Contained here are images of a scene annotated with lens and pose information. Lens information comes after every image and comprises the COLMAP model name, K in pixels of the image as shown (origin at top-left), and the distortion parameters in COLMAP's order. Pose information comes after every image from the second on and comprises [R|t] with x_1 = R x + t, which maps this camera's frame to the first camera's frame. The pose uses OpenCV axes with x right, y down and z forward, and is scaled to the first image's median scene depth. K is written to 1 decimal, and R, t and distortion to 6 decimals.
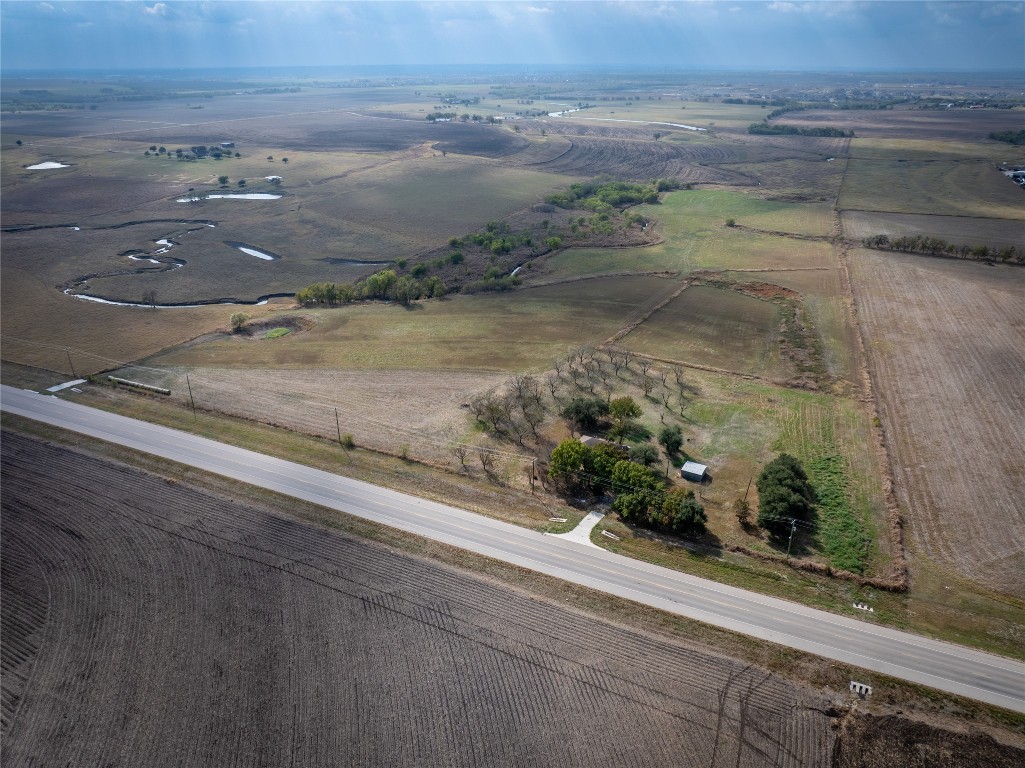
lens RADIAL K [[714.8, 0, 506.8], [0, 714.8, 384.5], [0, 0, 1]] dist [-0.050280, 0.021391]
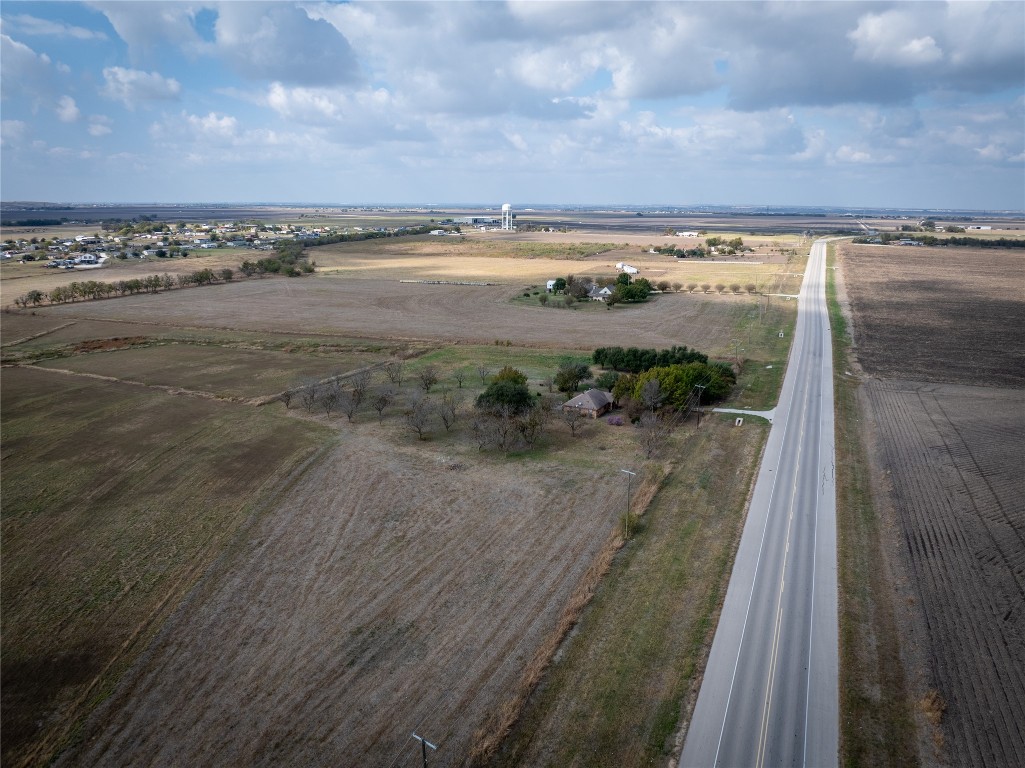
lens RADIAL K [[714.8, 0, 510.4], [0, 714.8, 379.7], [0, 0, 1]] dist [-0.050280, 0.021391]
pose [[-0.023968, -0.245077, 0.969207, -0.844623], [0.402134, 0.885230, 0.233787, -0.213213], [-0.915267, 0.395355, 0.077337, 1.182231]]
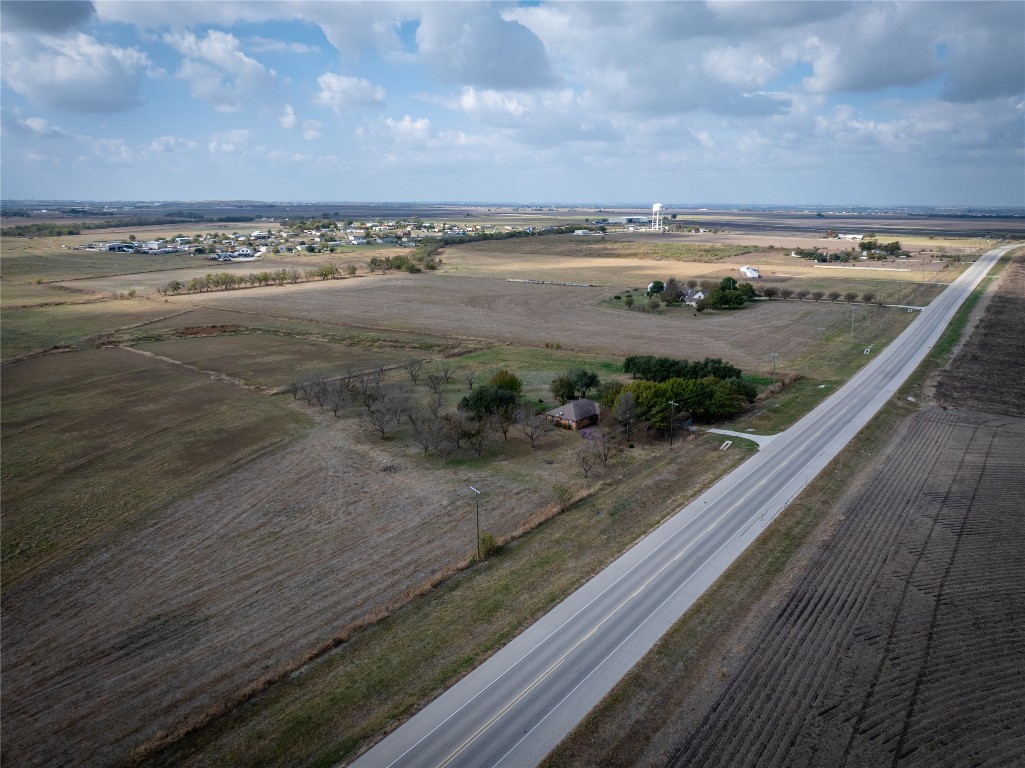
lens RADIAL K [[714.8, 0, 515.0], [0, 714.8, 383.6], [0, 0, 1]] dist [-0.050280, 0.021391]
pose [[0.215576, -0.245305, 0.945173, -0.787518], [0.395711, 0.906840, 0.145103, -0.107696], [-0.892715, 0.342735, 0.292563, 0.944570]]
